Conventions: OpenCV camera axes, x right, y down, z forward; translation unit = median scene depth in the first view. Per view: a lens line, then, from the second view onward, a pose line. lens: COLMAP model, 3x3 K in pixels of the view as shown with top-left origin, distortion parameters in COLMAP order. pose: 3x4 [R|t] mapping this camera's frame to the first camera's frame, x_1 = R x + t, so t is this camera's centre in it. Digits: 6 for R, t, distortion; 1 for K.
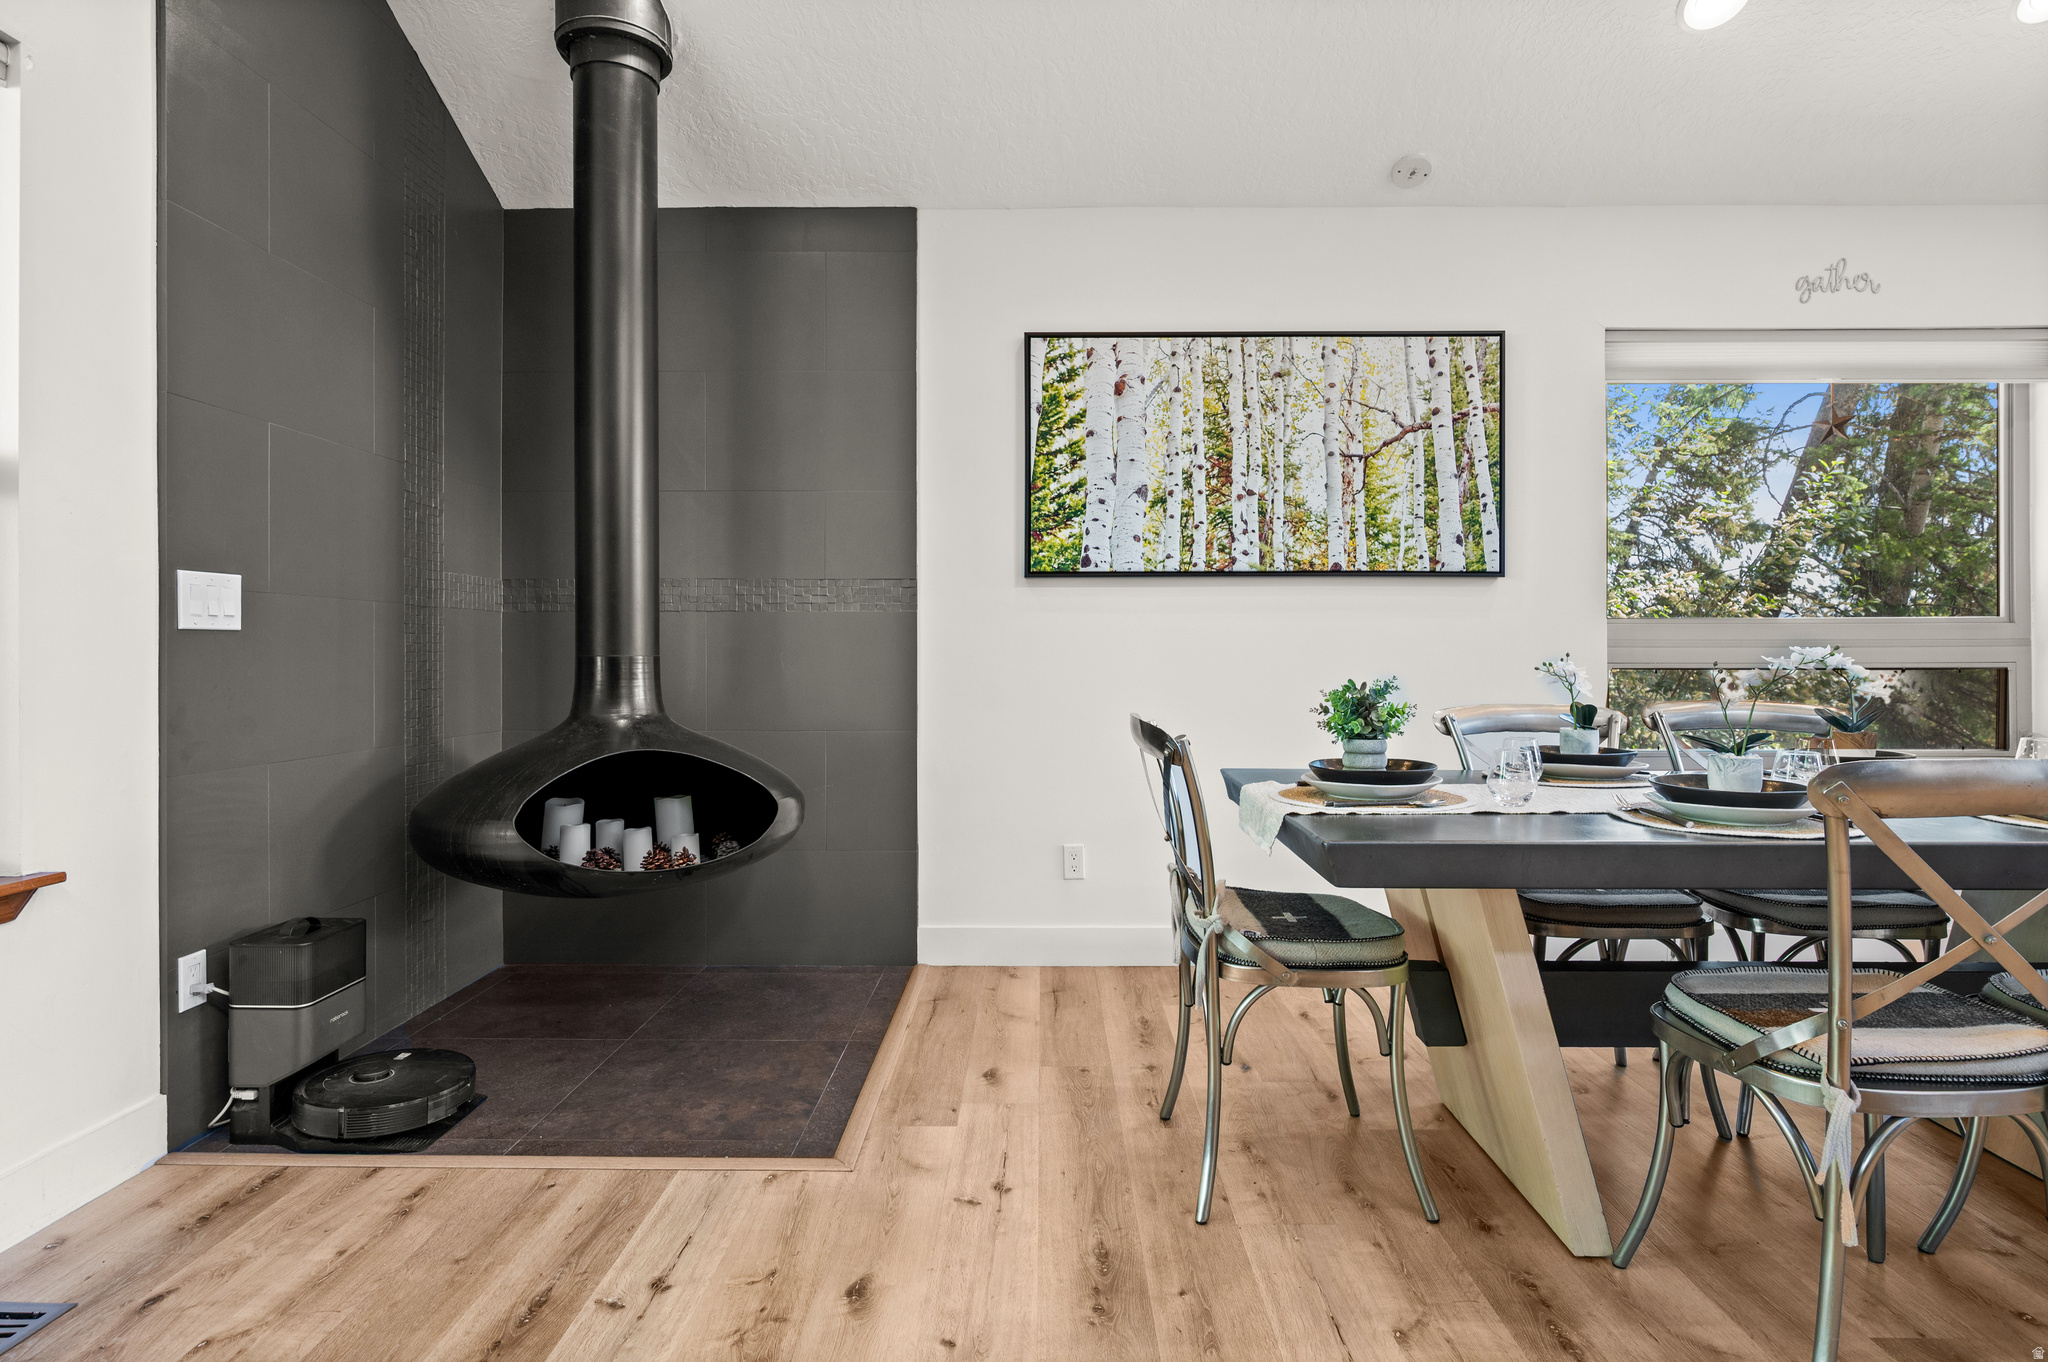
lens RADIAL K [[1083.7, 0, 1030.5], [0, 1083.7, 653.6], [0, 0, 1]] dist [-0.002348, -0.000239]
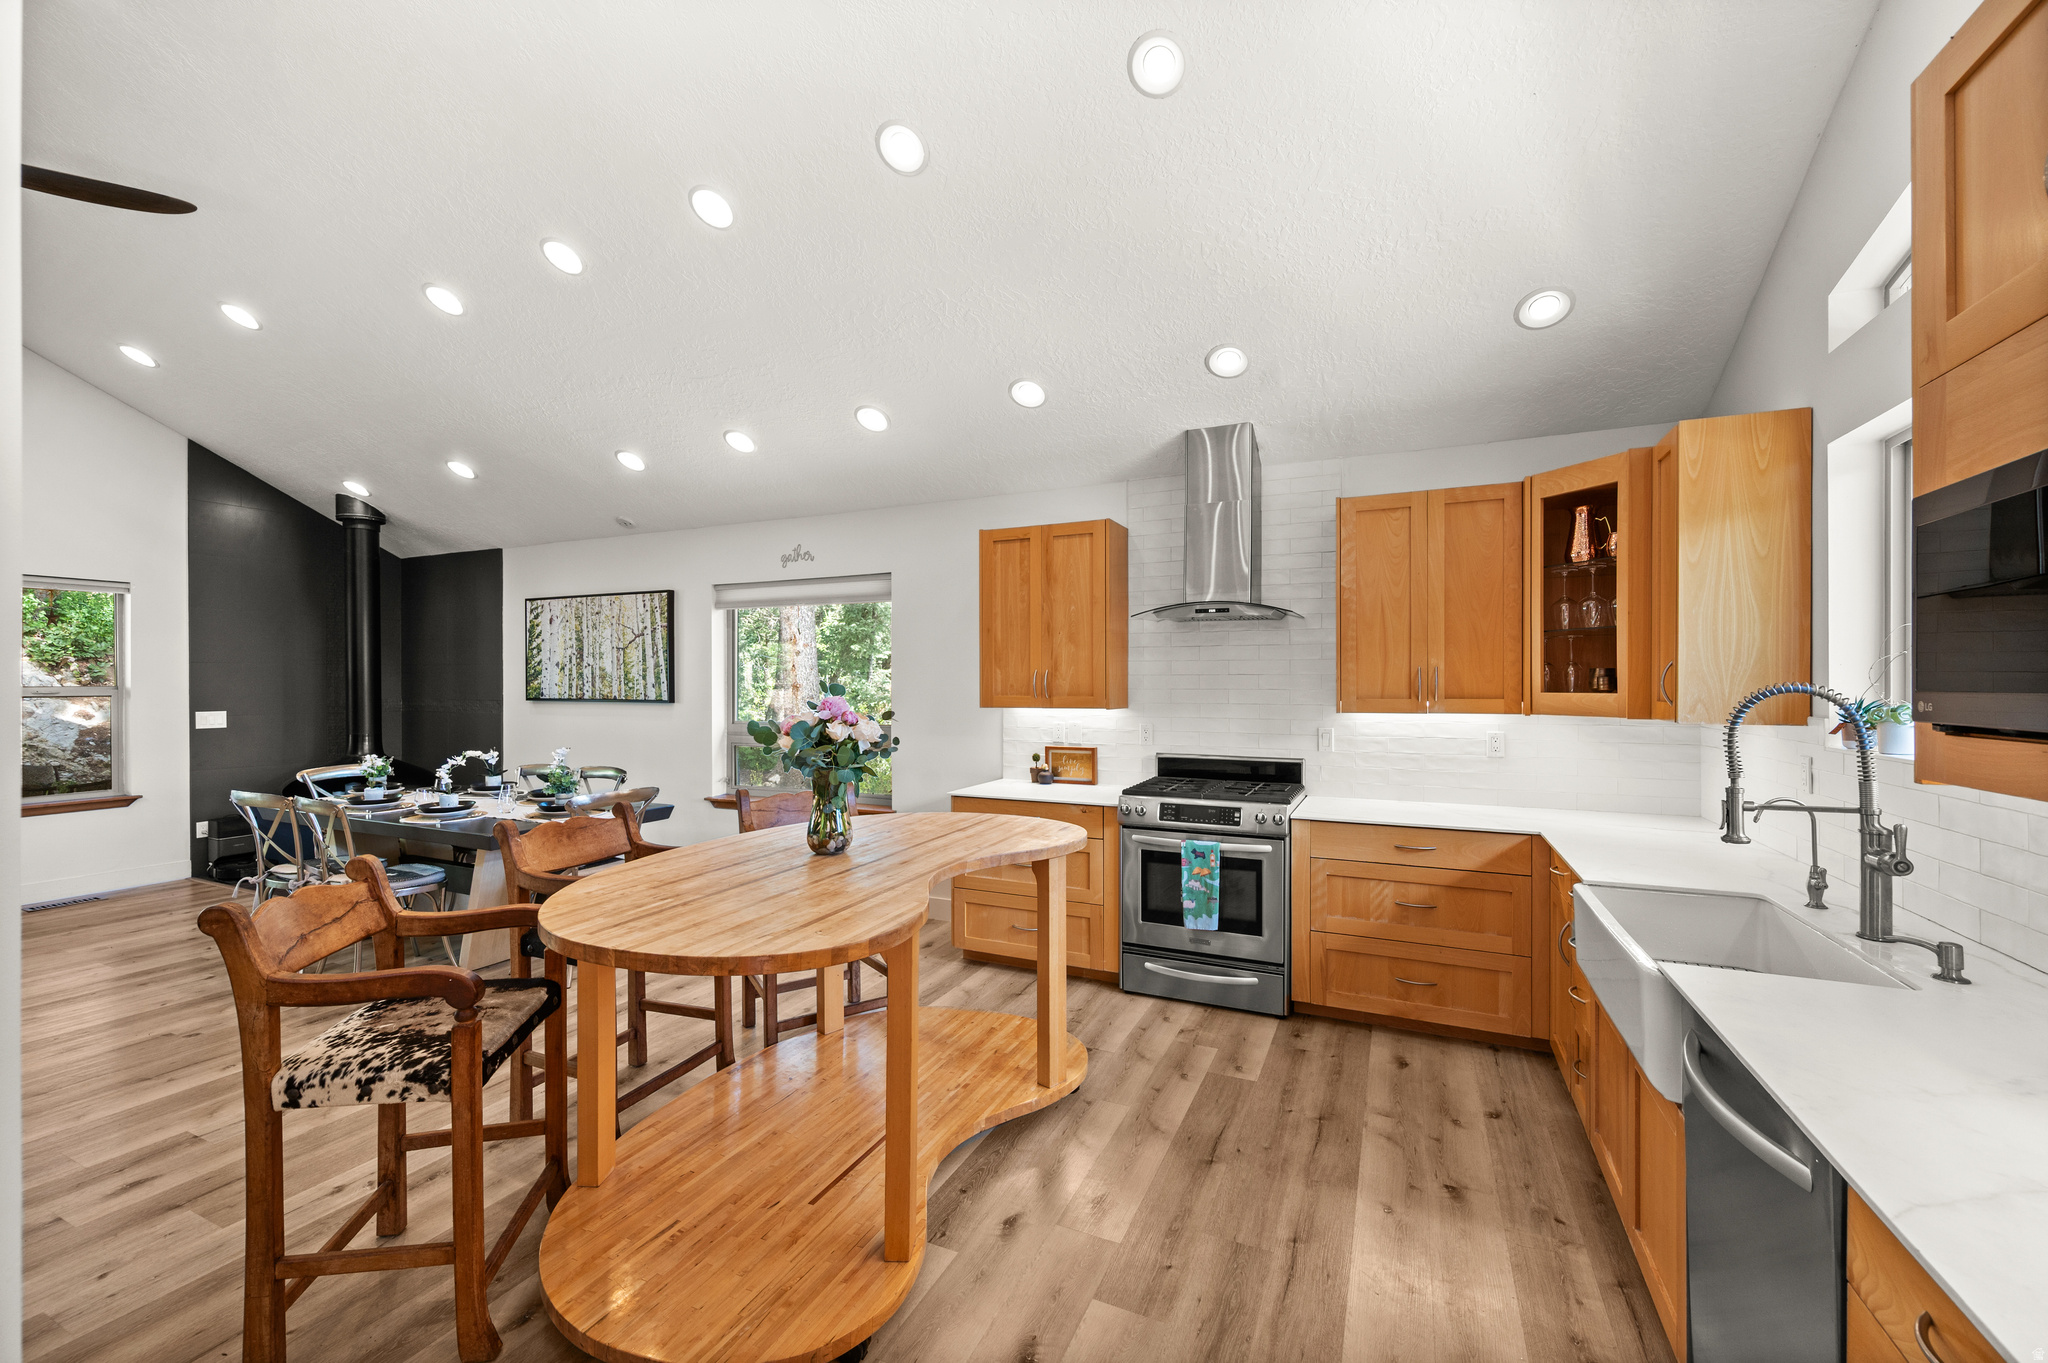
lens RADIAL K [[815.7, 0, 1028.8], [0, 815.7, 684.2], [0, 0, 1]] dist [-0.001241, -0.000363]
pose [[0.914895, 0.002085, -0.403686, 1.757520], [-0.000999, 0.999995, 0.002902, -0.113252], [0.403690, -0.002252, 0.914893, -0.207089]]
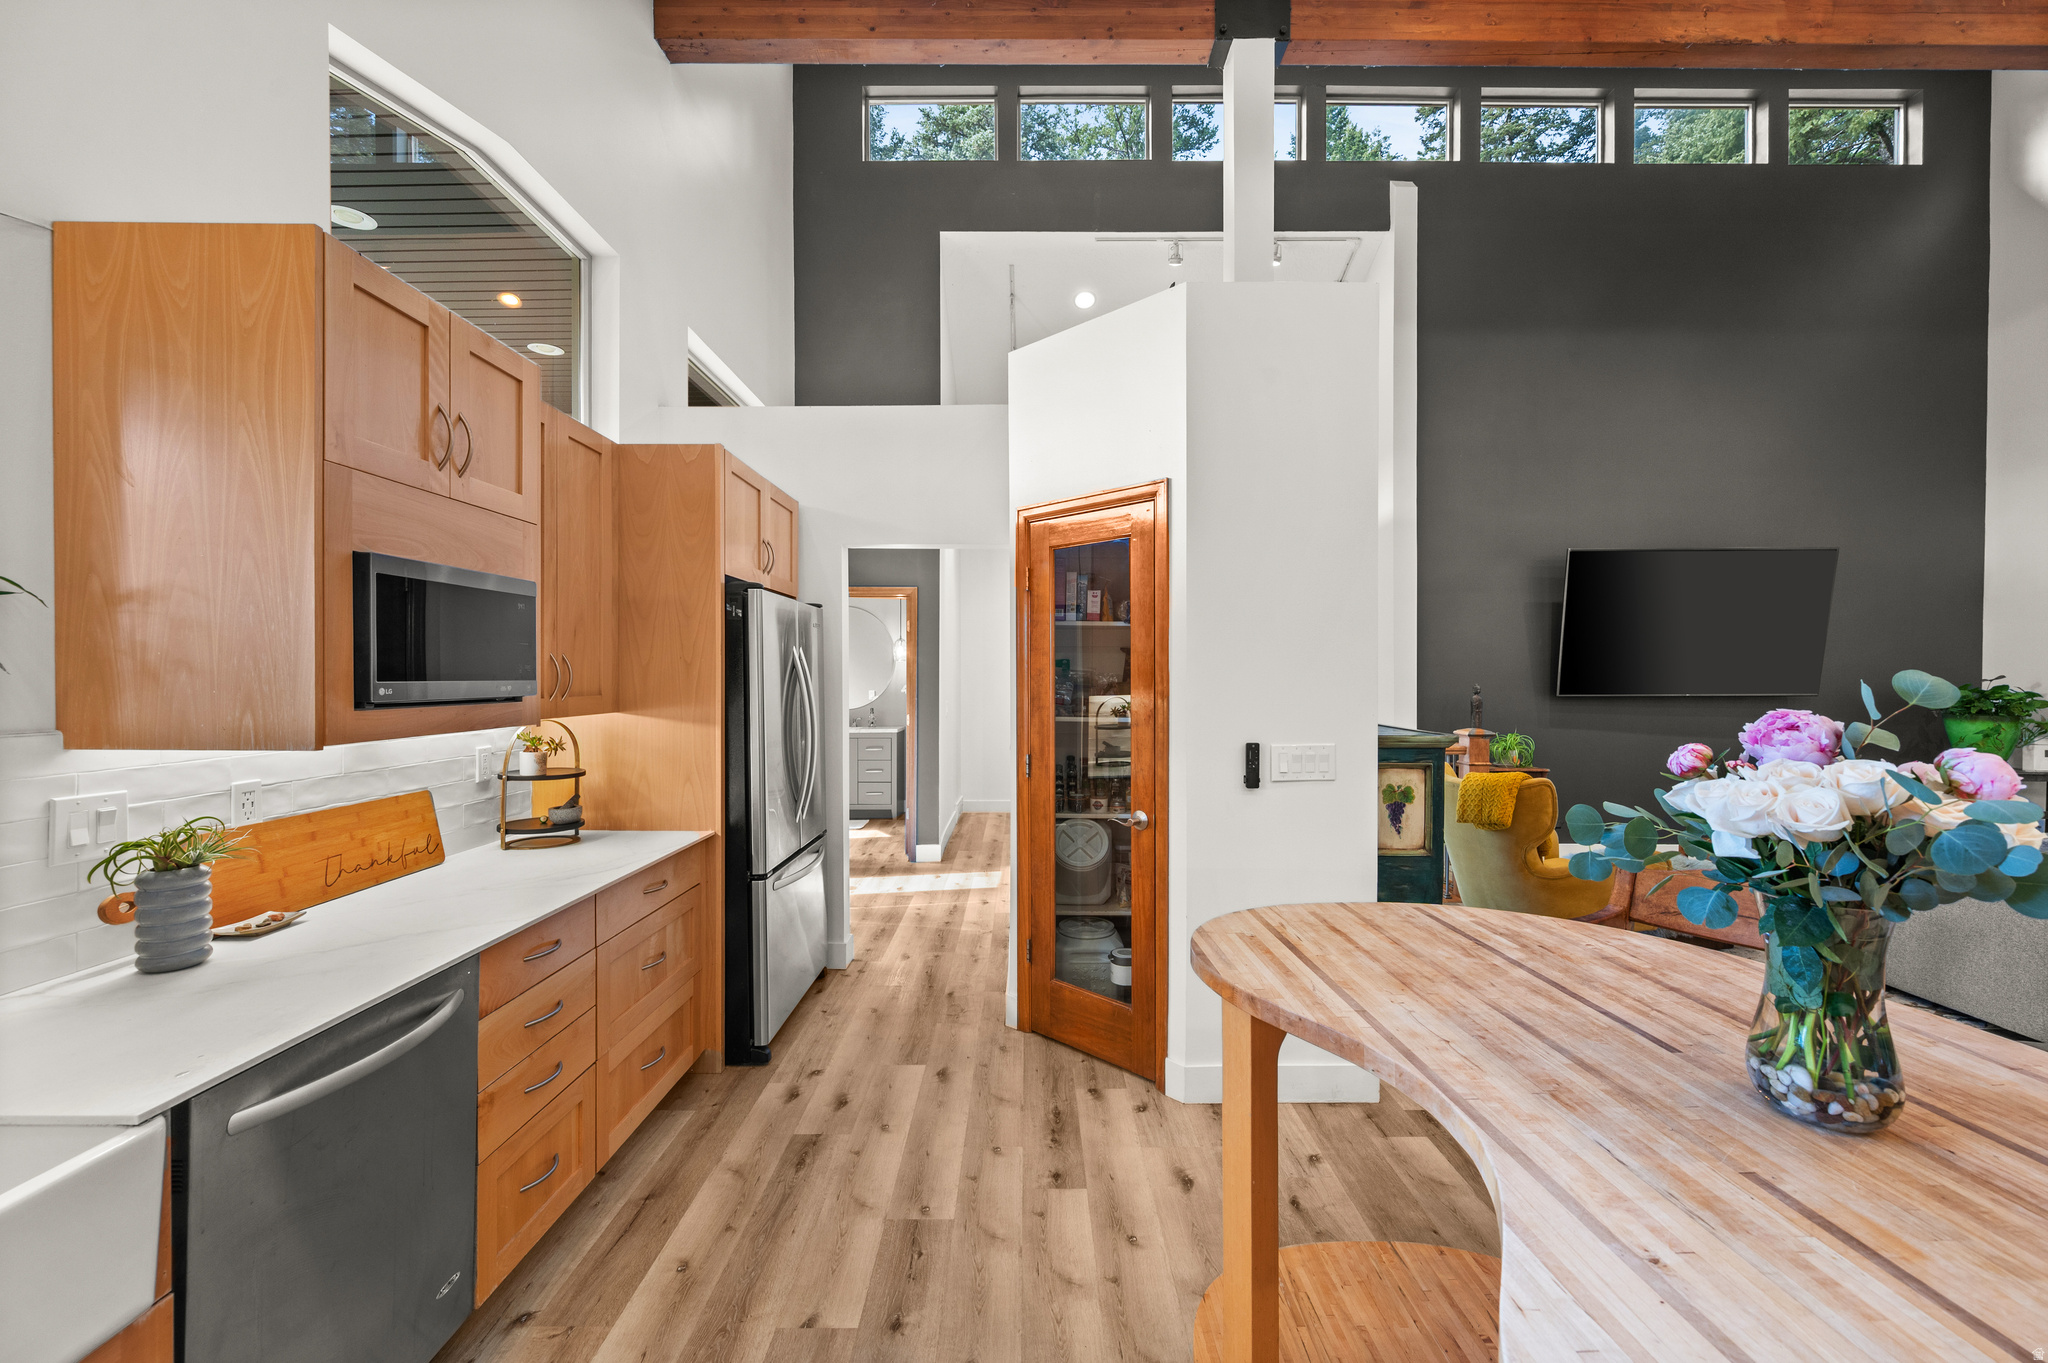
lens RADIAL K [[815.7, 0, 1028.8], [0, 815.7, 684.2], [0, 0, 1]] dist [-0.001241, -0.000363]
pose [[-0.999787, -0.000009, -0.020660, 1.586346], [-0.000222, 0.999947, 0.010299, -0.113880], [0.020659, 0.010301, -0.999734, 0.653352]]
